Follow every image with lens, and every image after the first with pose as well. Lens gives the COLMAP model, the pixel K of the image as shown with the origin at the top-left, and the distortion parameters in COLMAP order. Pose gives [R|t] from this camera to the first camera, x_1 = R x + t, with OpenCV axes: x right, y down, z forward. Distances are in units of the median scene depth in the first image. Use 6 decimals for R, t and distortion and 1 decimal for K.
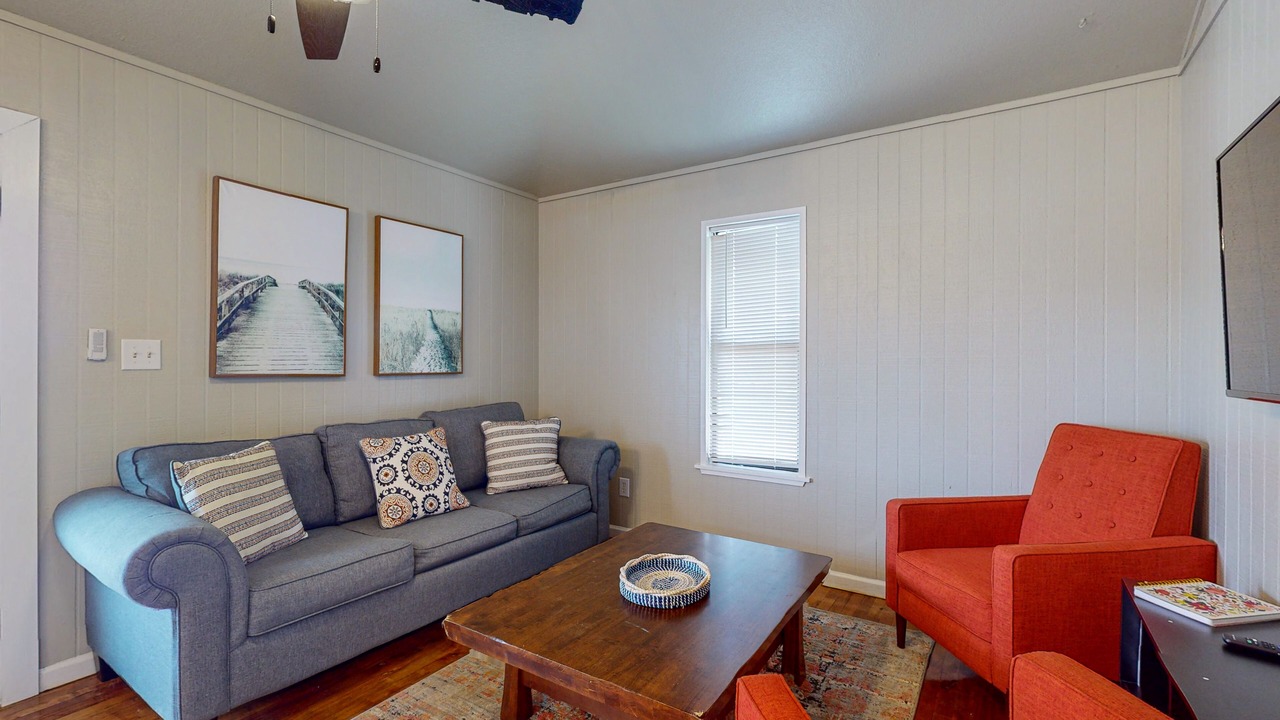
lens RADIAL K [[527.3, 0, 640.0], [0, 527.3, 360.0], [0, 0, 1]] dist [0.000338, 0.000146]
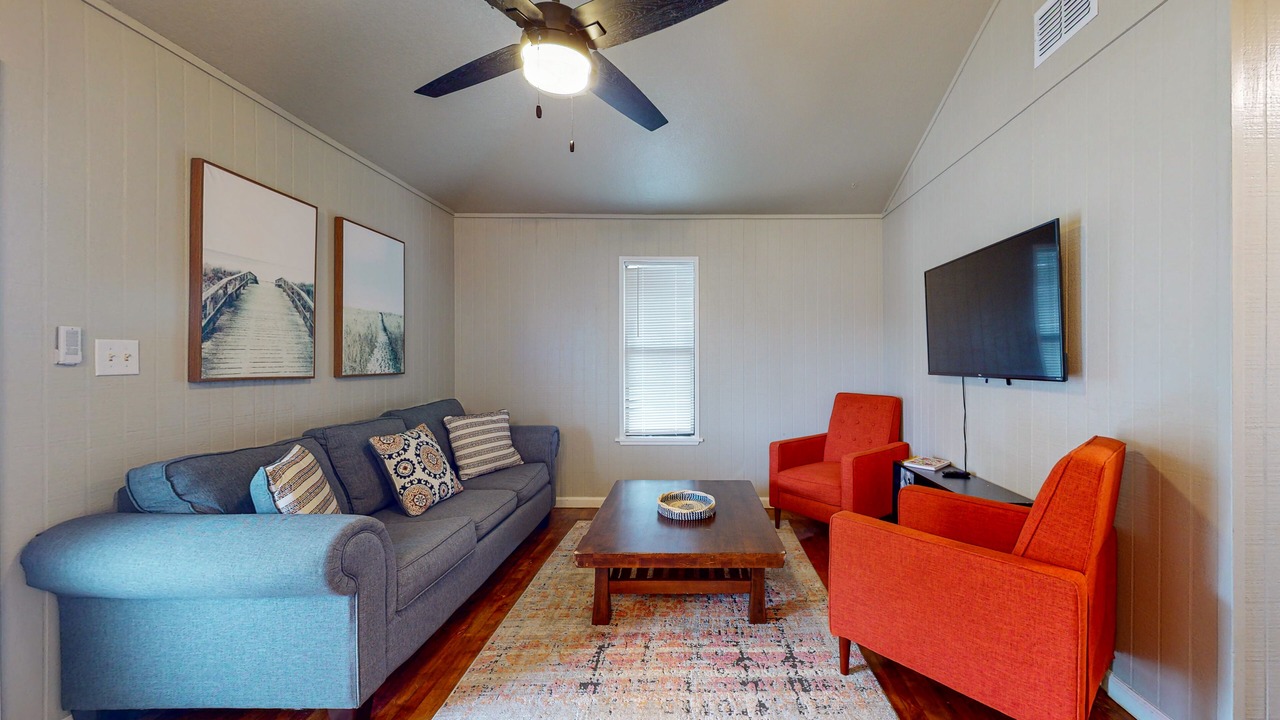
lens RADIAL K [[458.9, 0, 674.6], [0, 458.9, 359.7], [0, 0, 1]] dist [0.000931, 0.000059]
pose [[0.853467, -0.003434, 0.521135, -0.475254], [0.002386, 0.999994, 0.002682, -0.005070], [-0.521141, -0.001046, 0.853470, -0.083617]]
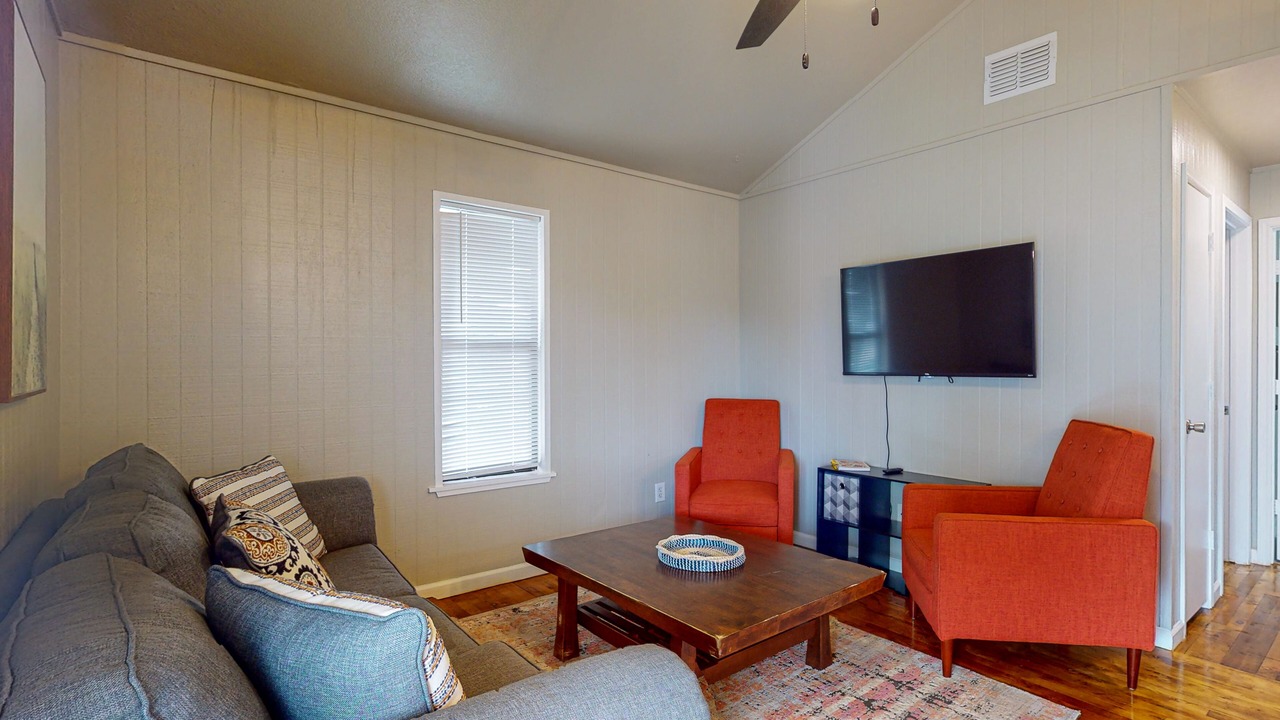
lens RADIAL K [[640.7, 0, 640.0], [0, 640.7, 360.0], [0, 0, 1]] dist [-0.006522, -0.000228]
pose [[0.325025, -0.003281, 0.945700, -0.927622], [-0.000857, 0.999993, 0.003764, -0.004469], [-0.945705, -0.002034, 0.325020, 0.477237]]
